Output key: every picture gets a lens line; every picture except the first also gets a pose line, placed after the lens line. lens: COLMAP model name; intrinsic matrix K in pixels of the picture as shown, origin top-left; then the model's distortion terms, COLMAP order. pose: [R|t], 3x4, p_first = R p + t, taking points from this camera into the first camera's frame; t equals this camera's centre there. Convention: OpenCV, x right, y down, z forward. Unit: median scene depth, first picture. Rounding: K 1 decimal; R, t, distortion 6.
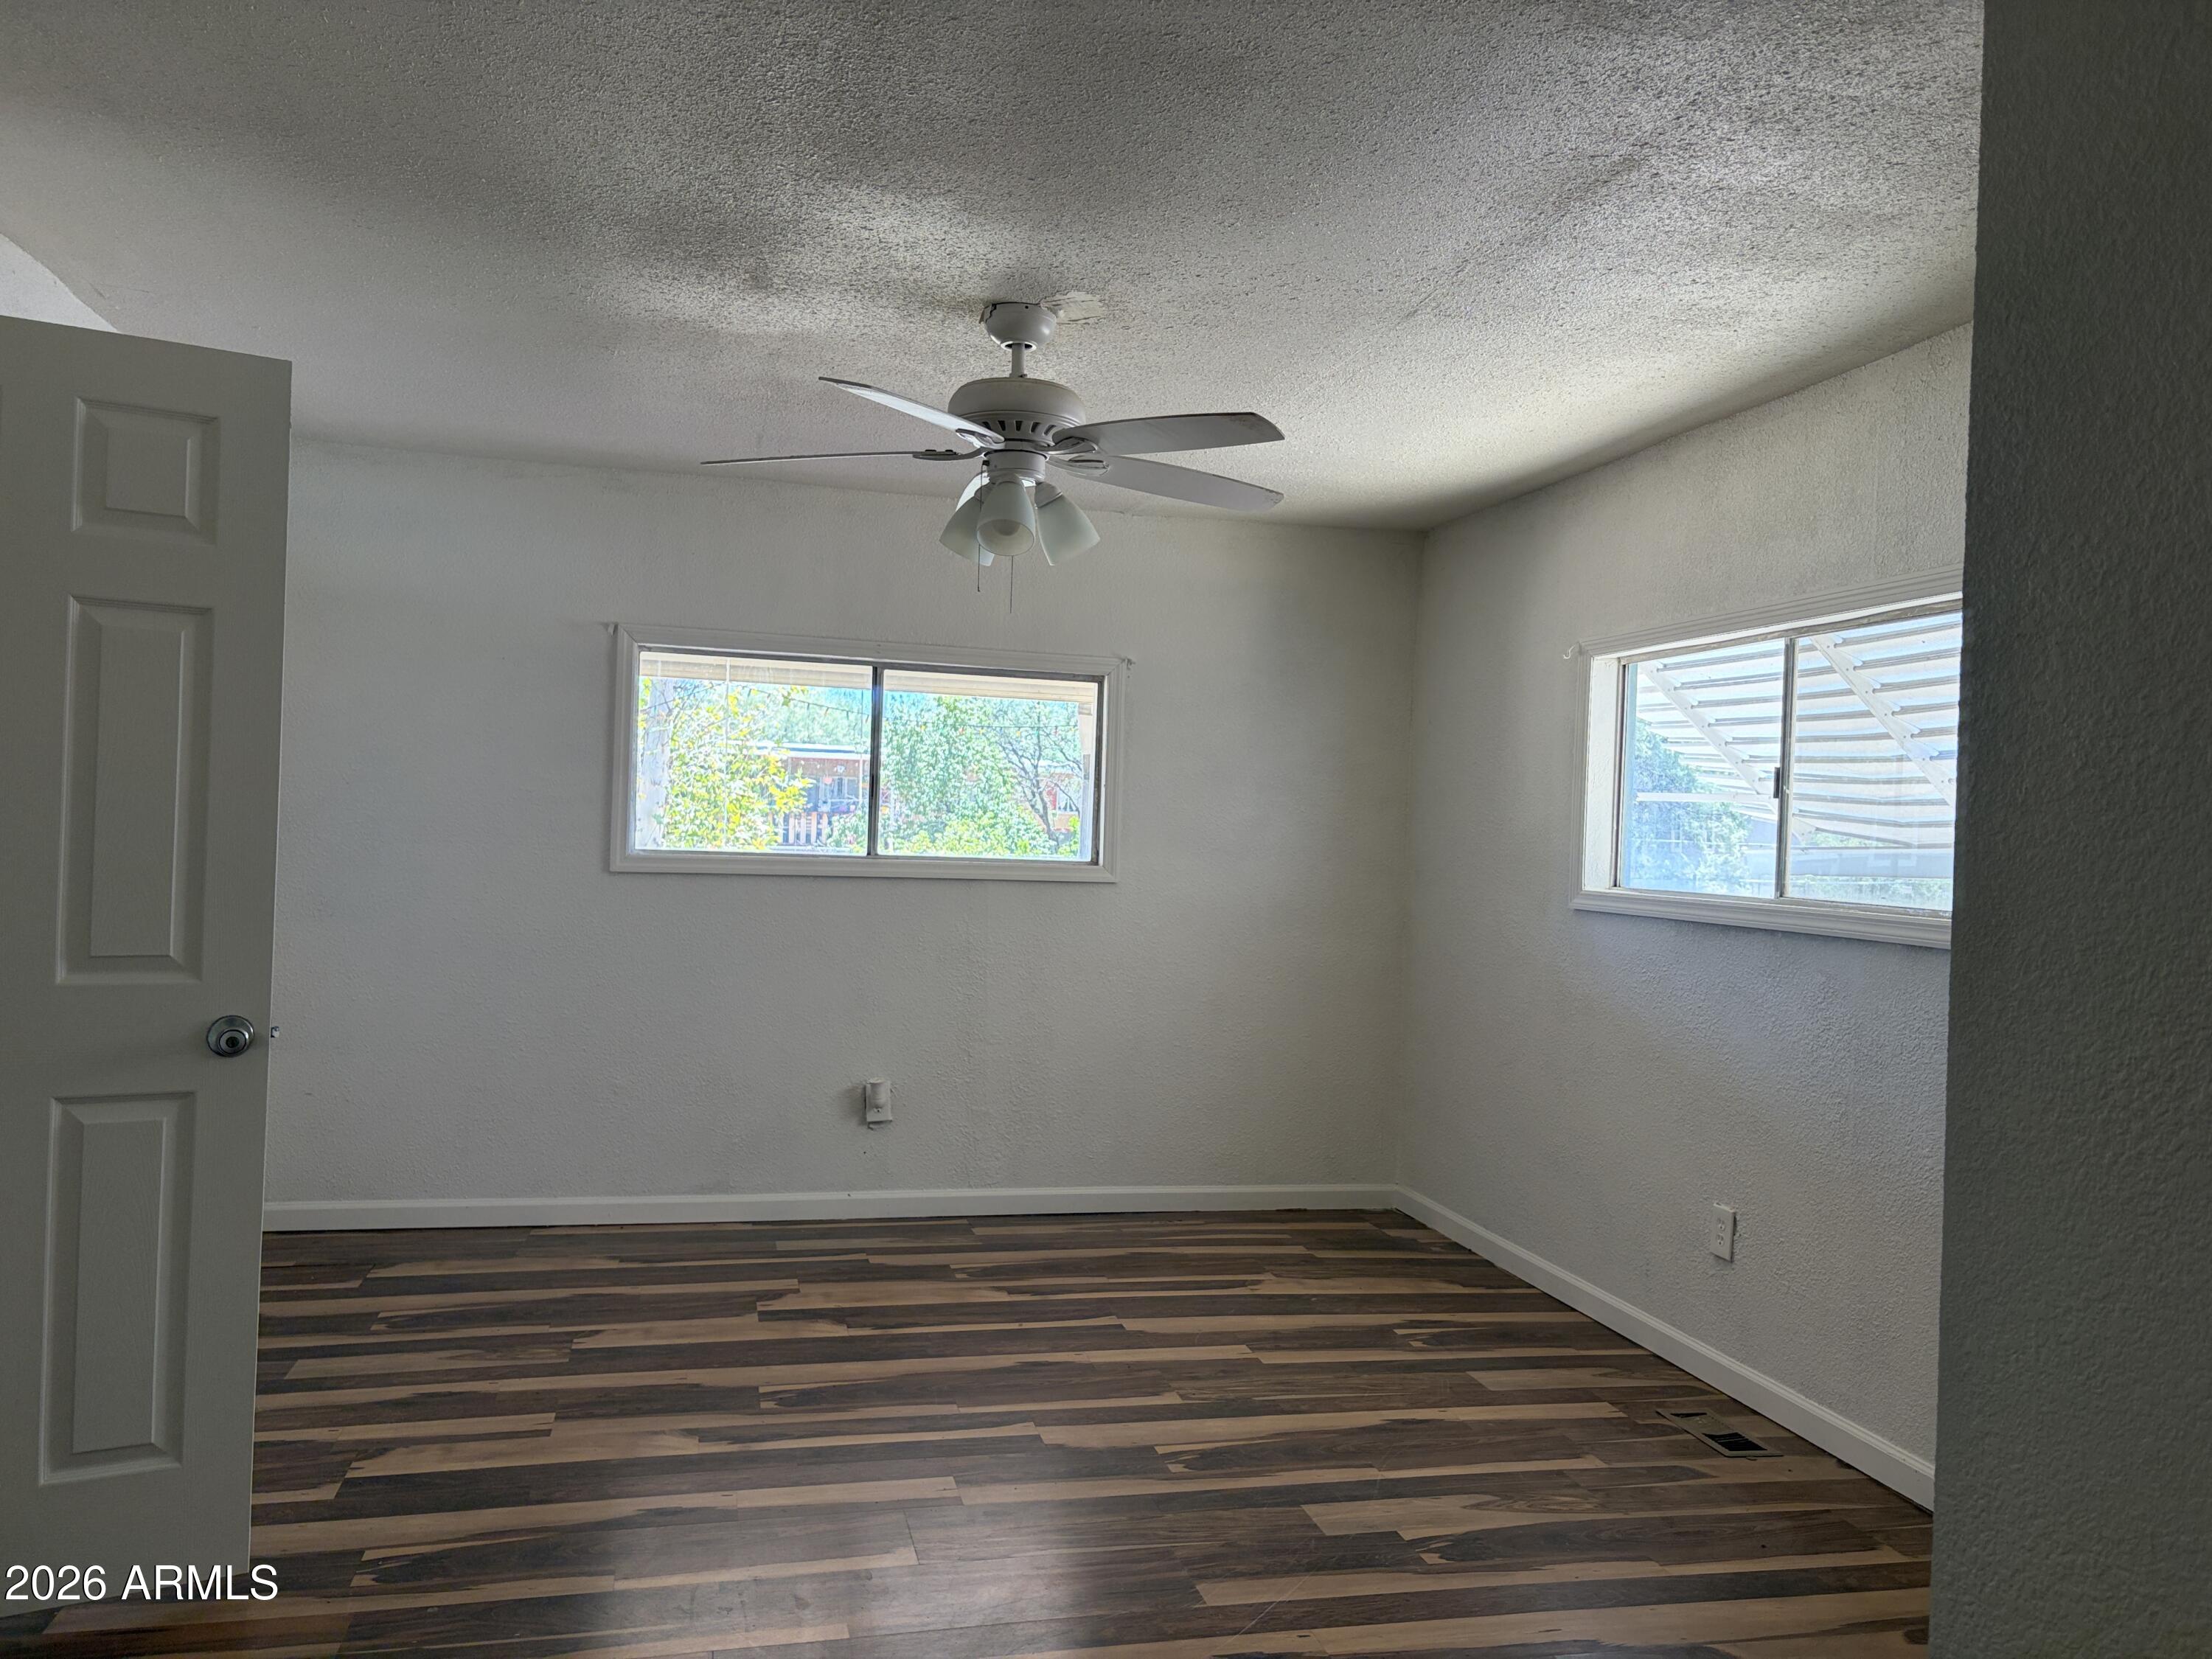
lens RADIAL K [[1678.8, 0, 1113.1], [0, 1678.8, 834.4], [0, 0, 1]] dist [0.048359, -0.054372]
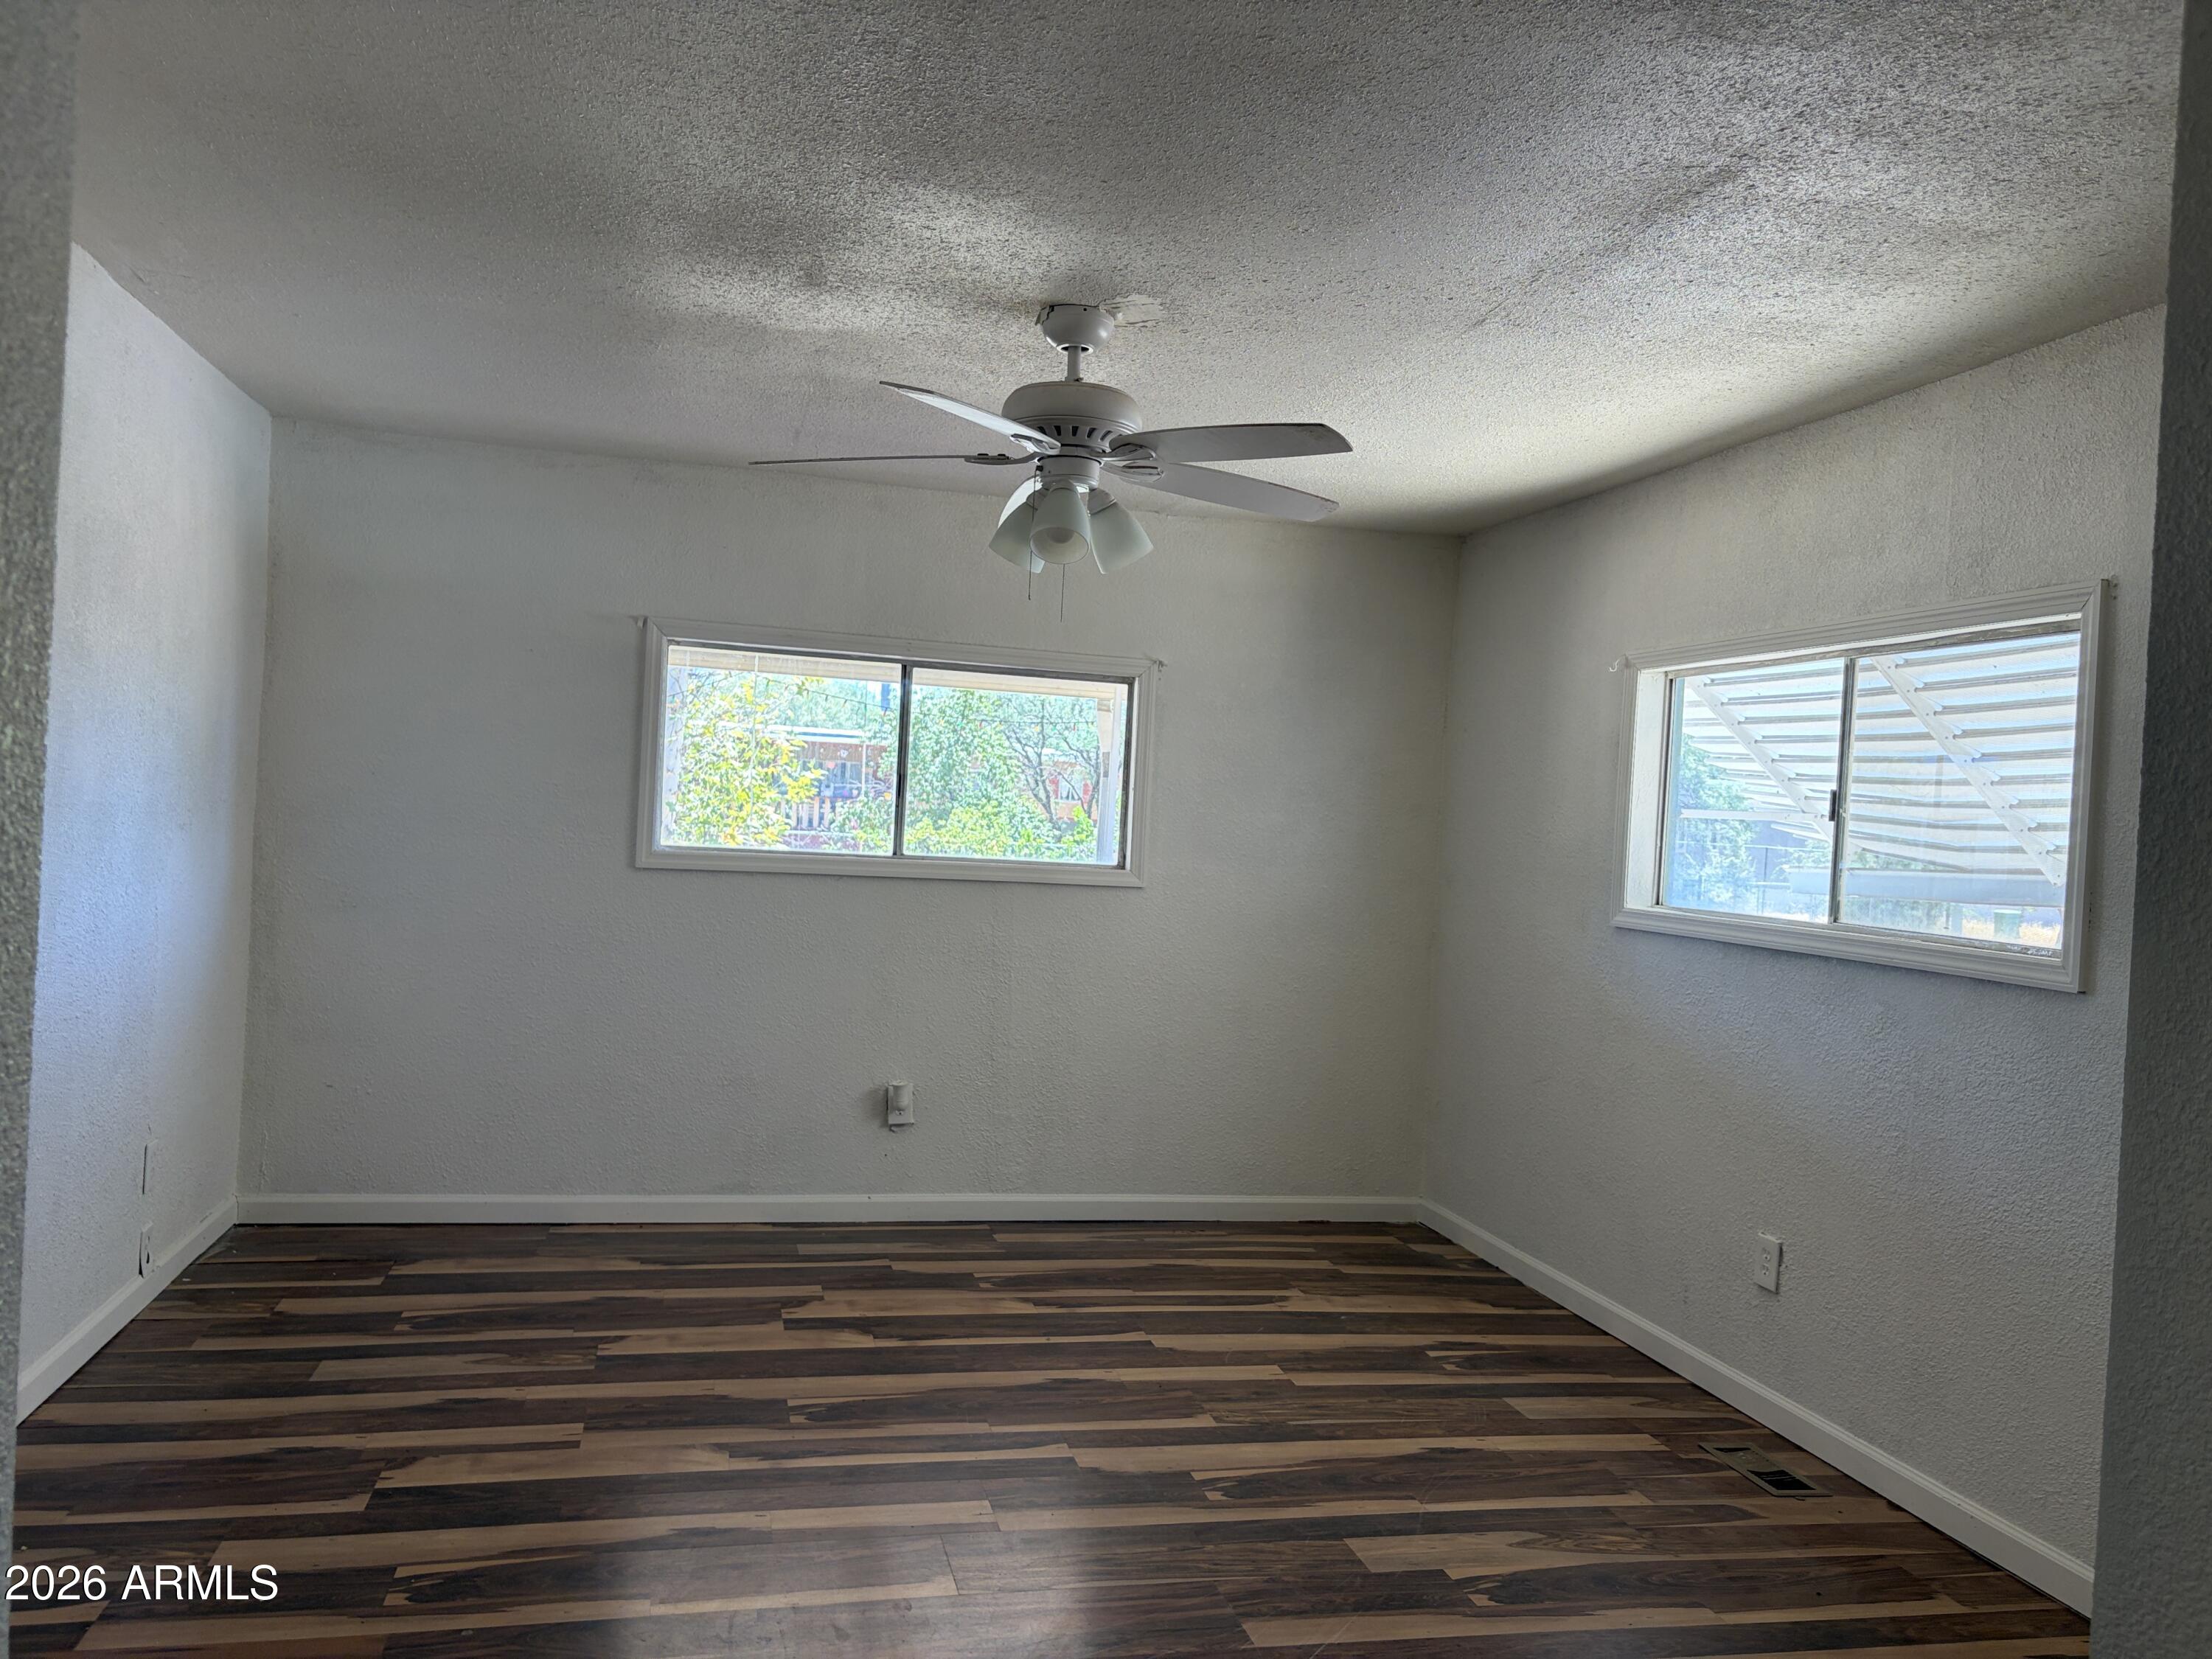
lens RADIAL K [[1678.8, 0, 1094.4], [0, 1678.8, 835.4], [0, 0, 1]] dist [0.048359, -0.054372]
pose [[0.999768, 0.019195, -0.009821, -0.029288], [-0.019114, 0.999782, 0.008364, -0.015427], [0.009979, -0.008174, 0.999917, 0.019326]]
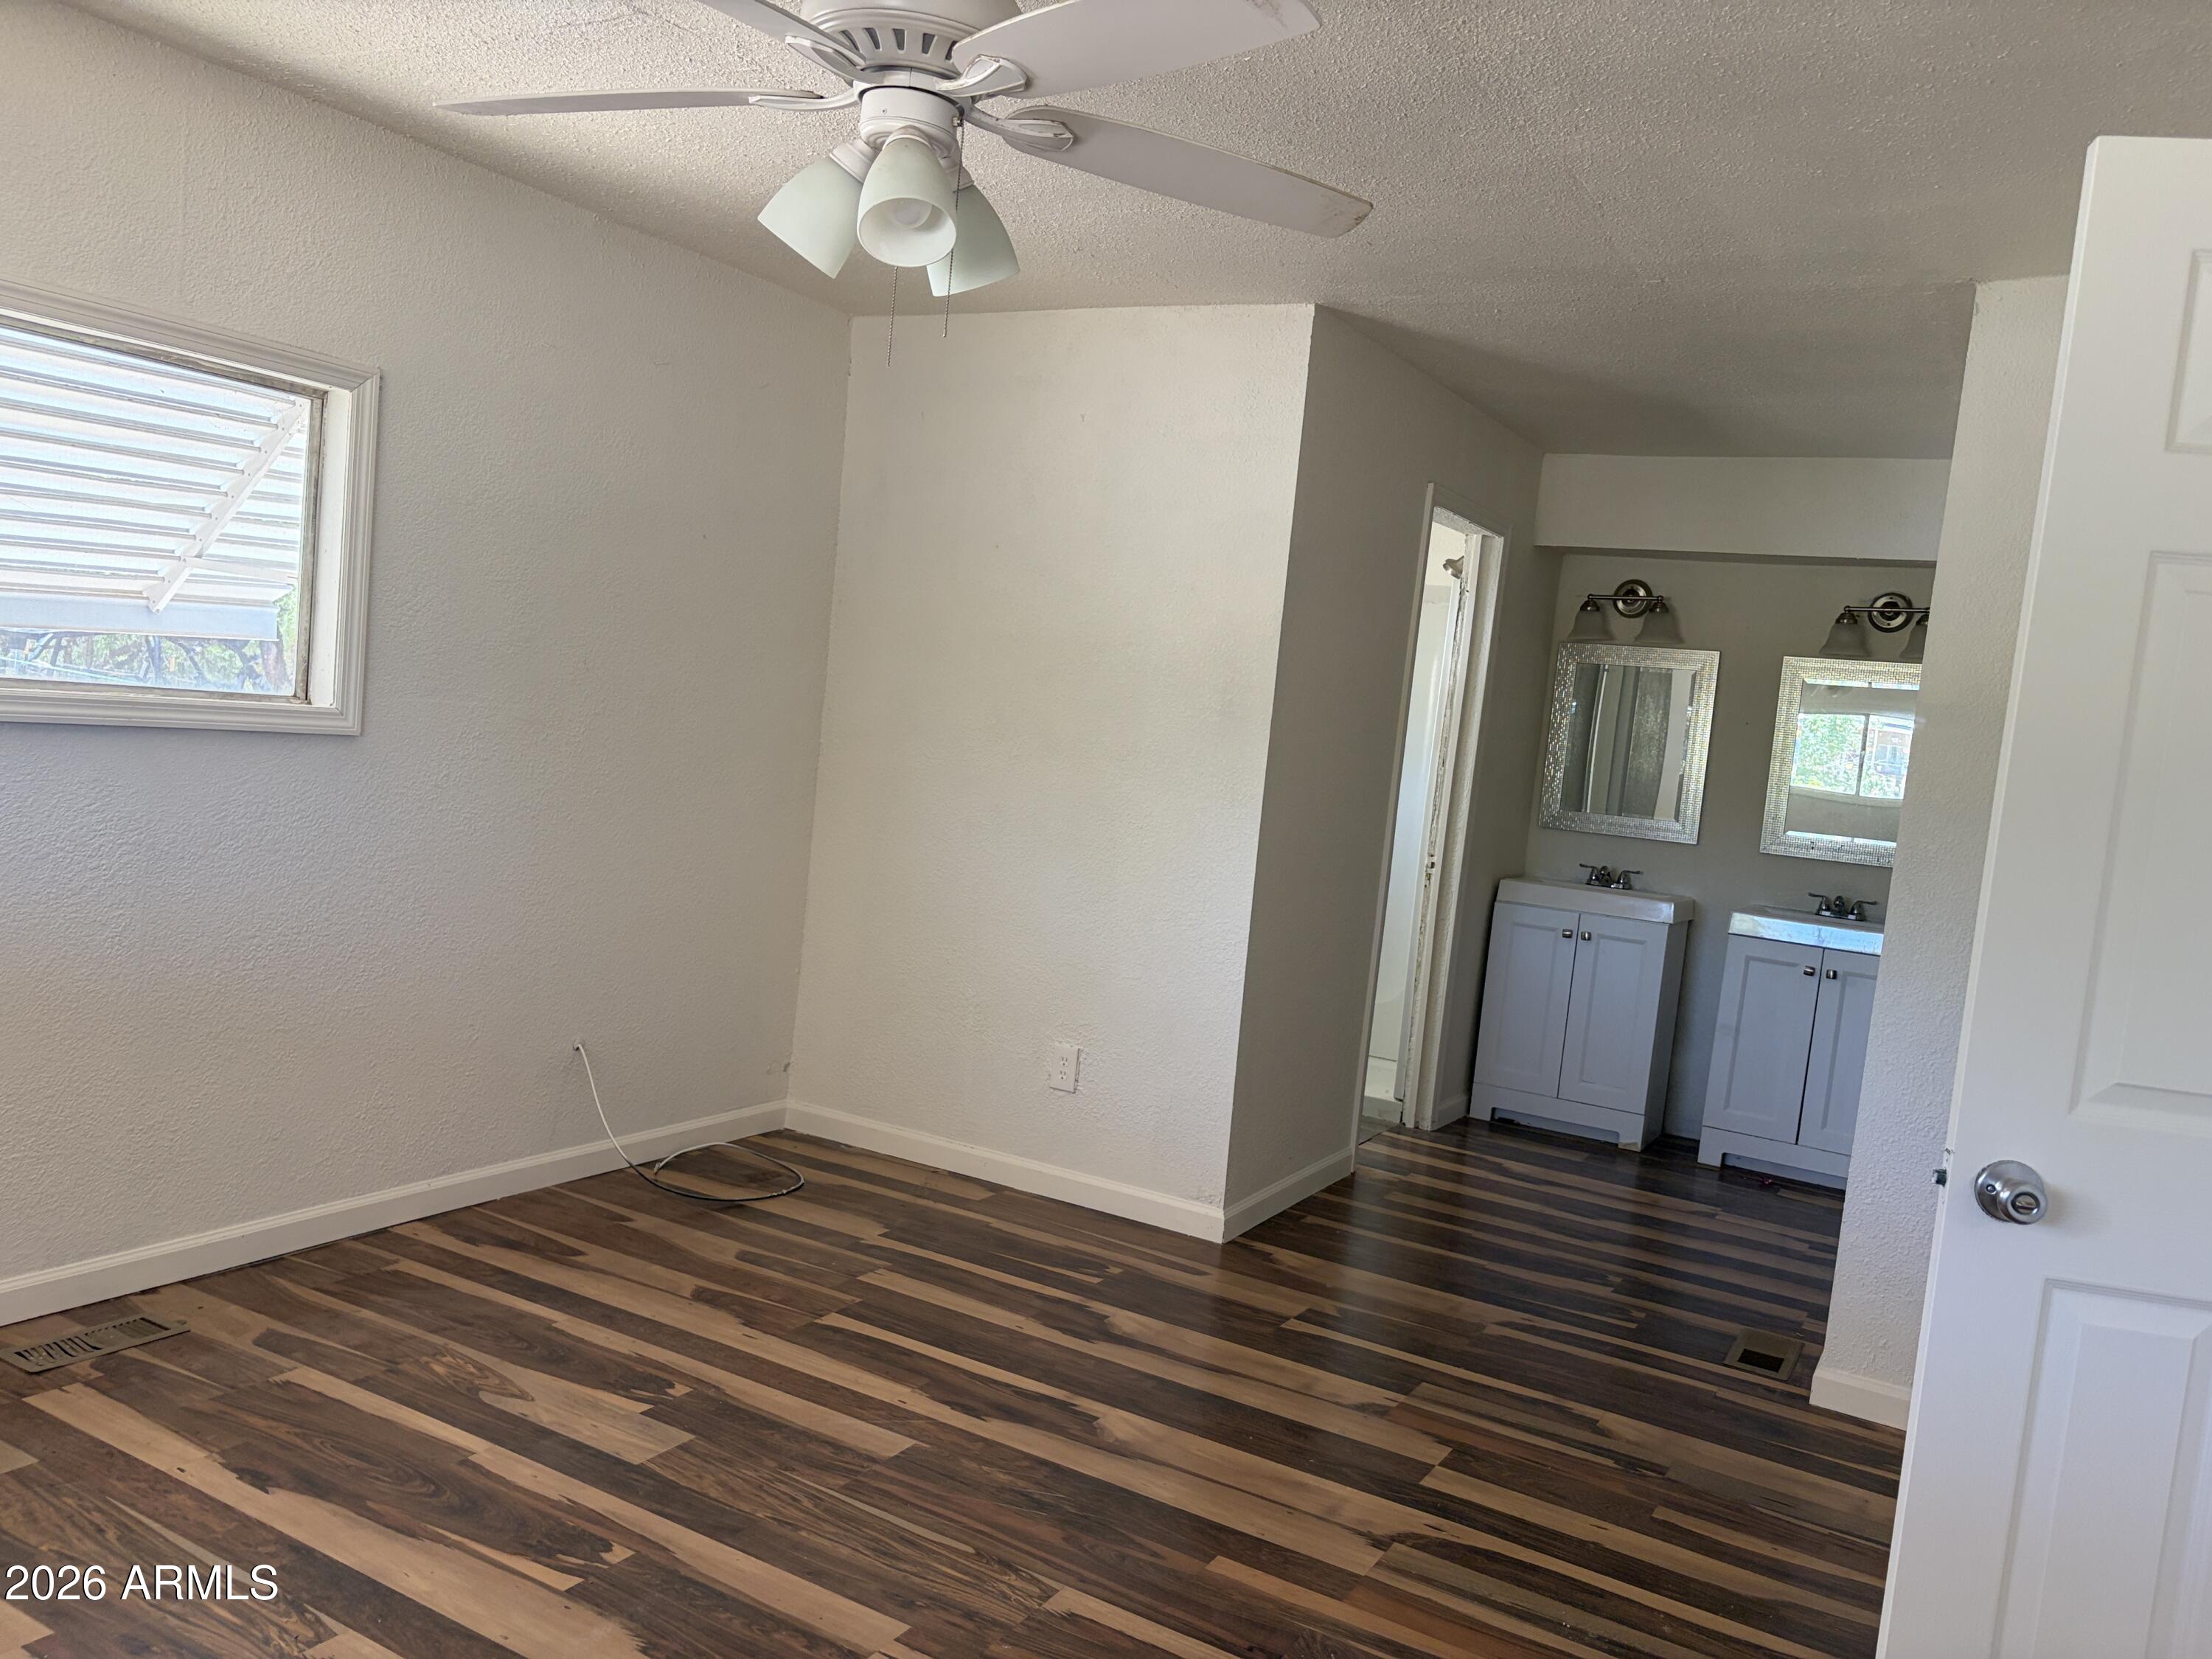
lens RADIAL K [[1678.8, 0, 1108.9], [0, 1678.8, 828.9], [0, 0, 1]] dist [0.048359, -0.054372]
pose [[-0.712037, -0.155512, 0.684704, -0.549658], [-0.112303, 0.987834, 0.107573, -0.036500], [-0.693102, -0.000298, -0.720839, 1.341652]]
